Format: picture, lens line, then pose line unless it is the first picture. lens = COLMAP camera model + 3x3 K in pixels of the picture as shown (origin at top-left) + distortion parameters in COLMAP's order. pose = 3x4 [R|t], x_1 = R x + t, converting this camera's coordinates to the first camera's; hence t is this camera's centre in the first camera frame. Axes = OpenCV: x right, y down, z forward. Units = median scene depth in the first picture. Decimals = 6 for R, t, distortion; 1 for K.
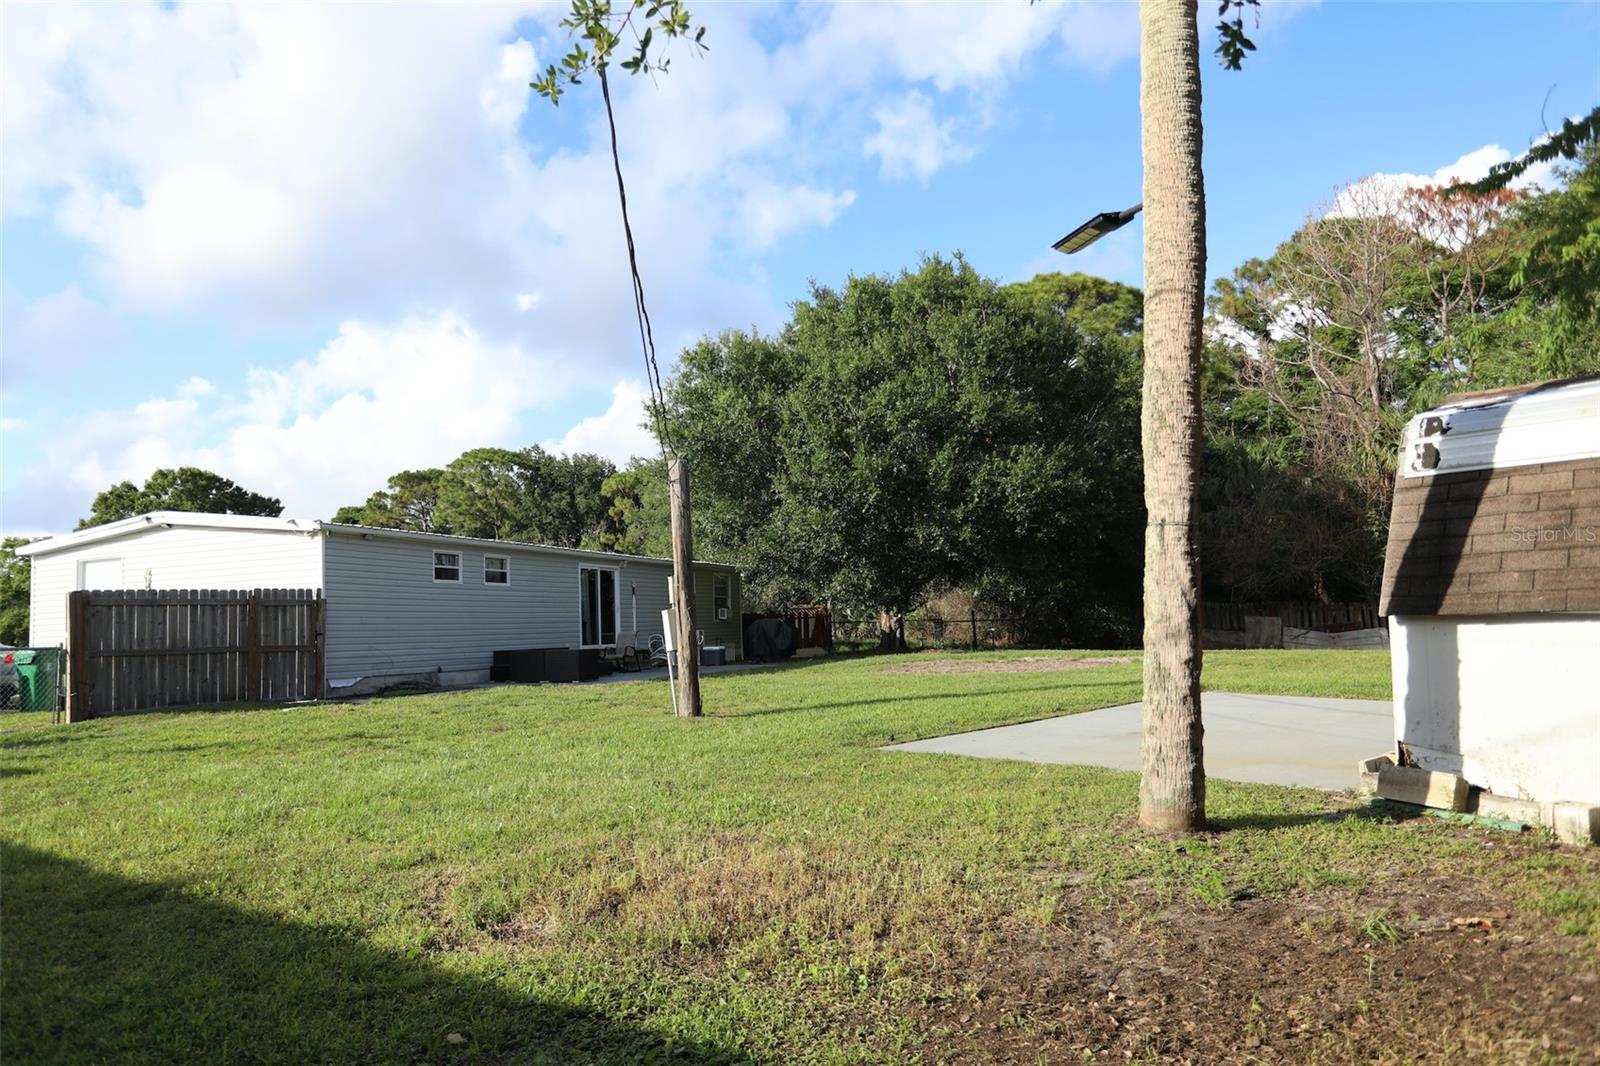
lens RADIAL K [[1048.0, 0, 790.9], [0, 1048.0, 534.3], [0, 0, 1]] dist [-0.071611, 0.082920]
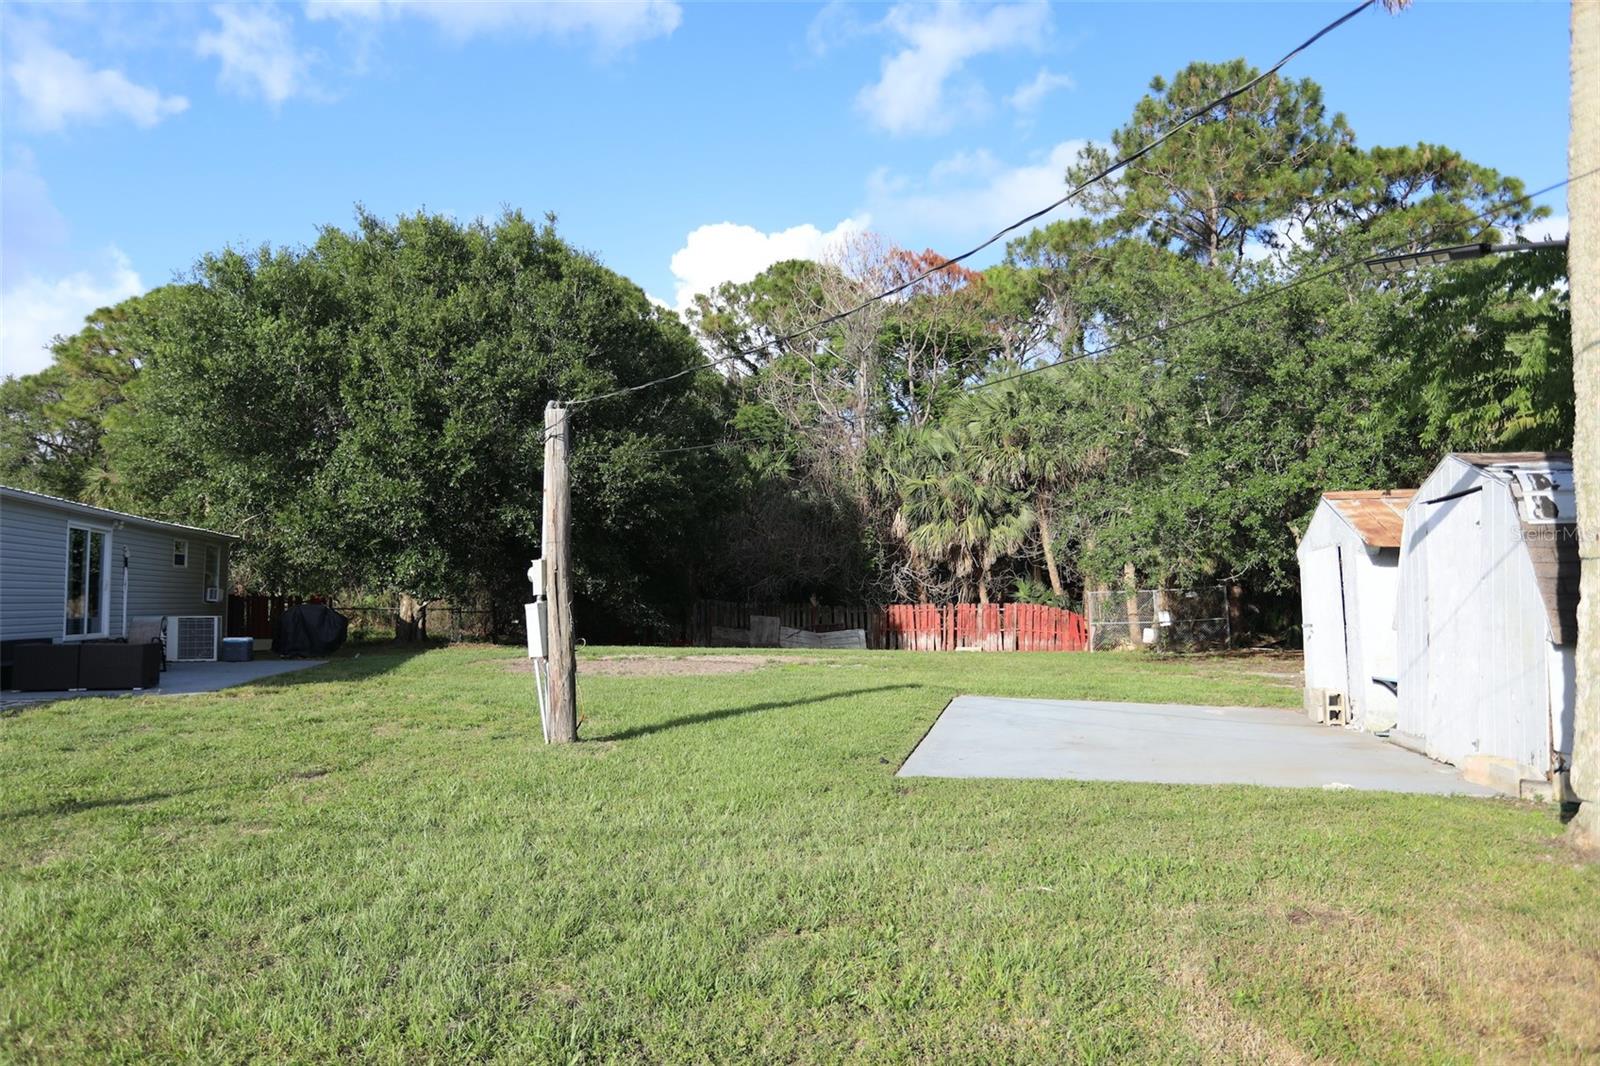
lens RADIAL K [[1048.0, 0, 790.9], [0, 1048.0, 534.3], [0, 0, 1]] dist [-0.071611, 0.082920]
pose [[0.820094, 0.068105, 0.568161, -0.173787], [-0.074183, 0.997167, -0.012452, 0.007787], [-0.567400, -0.031936, 0.822823, 0.117503]]
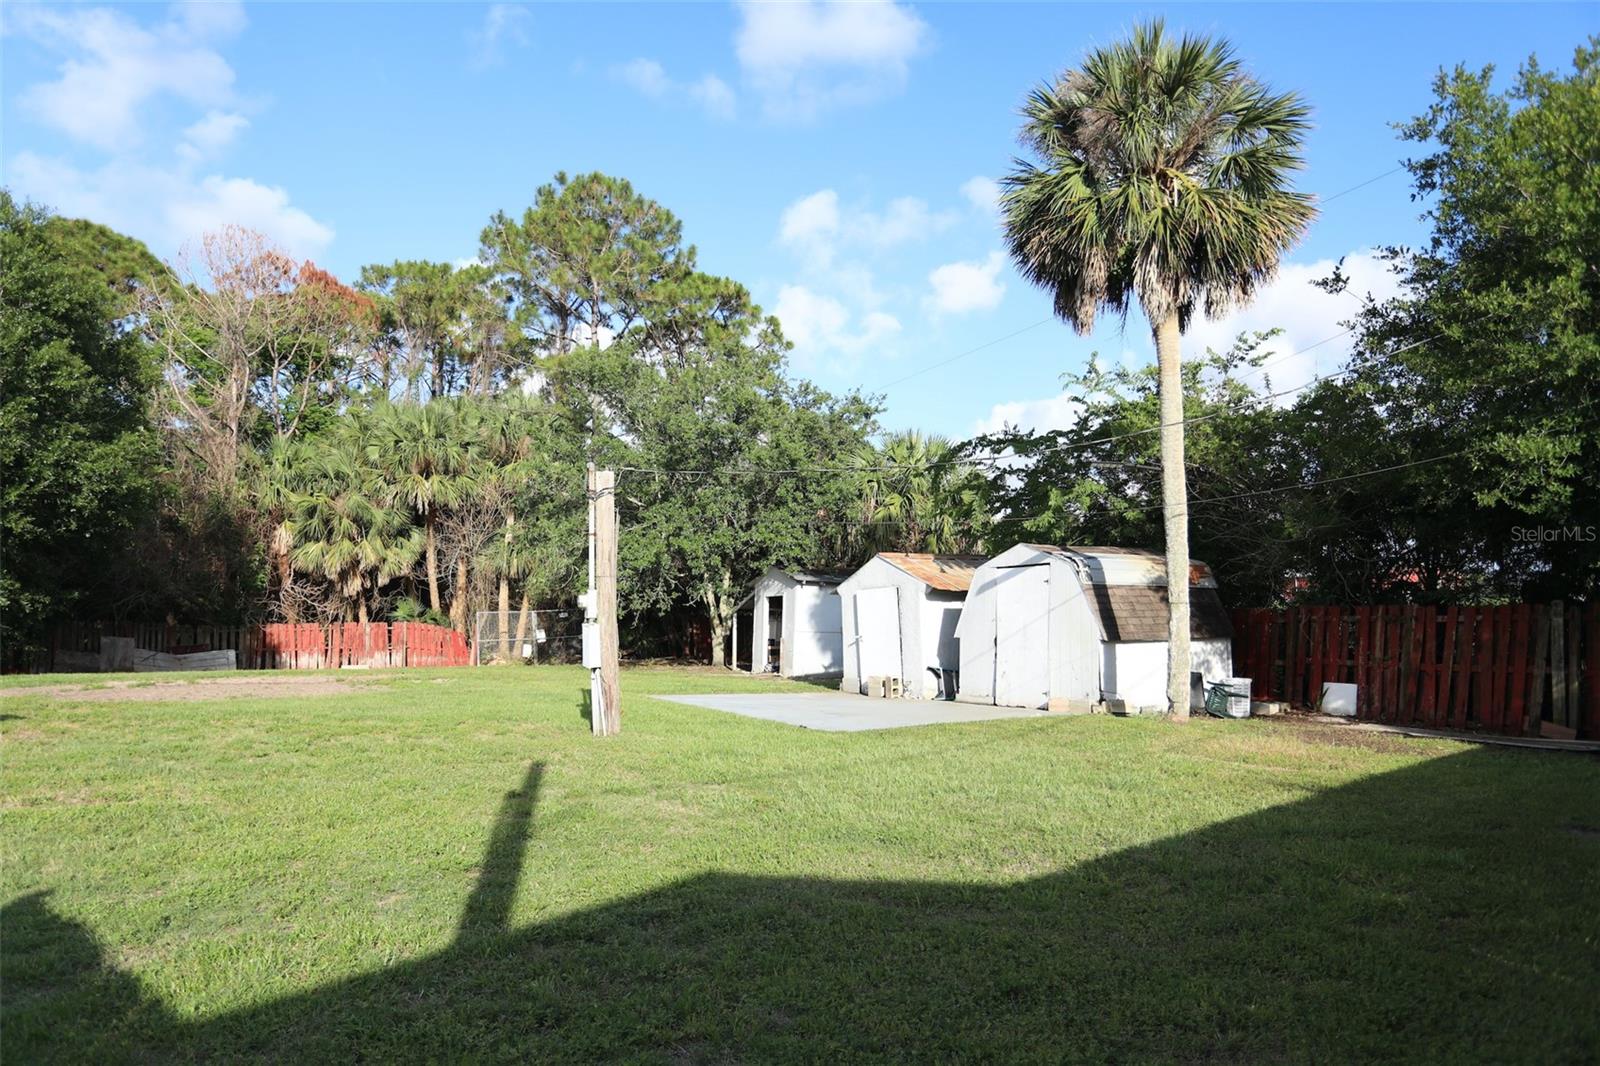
lens RADIAL K [[1048.0, 0, 790.9], [0, 1048.0, 534.3], [0, 0, 1]] dist [-0.071611, 0.082920]
pose [[0.179386, 0.110250, 0.977582, -0.444581], [-0.086654, 0.991609, -0.095931, 0.028087], [-0.979955, -0.067503, 0.187434, 0.274639]]
